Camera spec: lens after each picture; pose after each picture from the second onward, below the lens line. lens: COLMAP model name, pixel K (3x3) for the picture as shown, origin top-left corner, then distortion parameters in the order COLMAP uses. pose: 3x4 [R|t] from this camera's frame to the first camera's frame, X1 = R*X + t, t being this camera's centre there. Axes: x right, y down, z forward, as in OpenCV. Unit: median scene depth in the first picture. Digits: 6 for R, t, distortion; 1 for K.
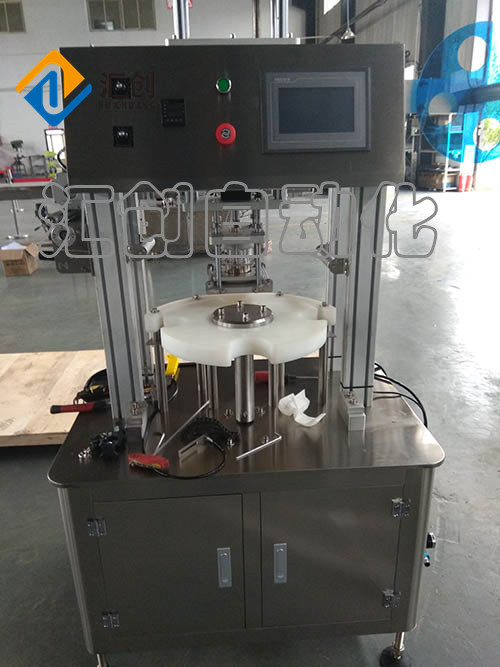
lens RADIAL K [[512.2, 0, 250.0], [0, 512.2, 333.5], [0, 0, 1]] dist [0.064522, -0.142095]
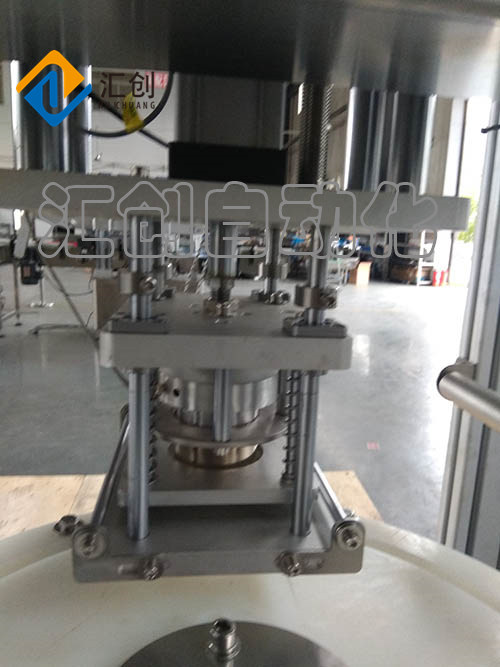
lens RADIAL K [[512.2, 0, 250.0], [0, 512.2, 333.5], [0, 0, 1]] dist [0.064522, -0.142095]
pose [[0.996397, 0.053747, 0.065603, -0.027350], [-0.042741, 0.986363, -0.158938, -0.142046], [-0.073251, 0.155562, 0.985107, 0.710376]]
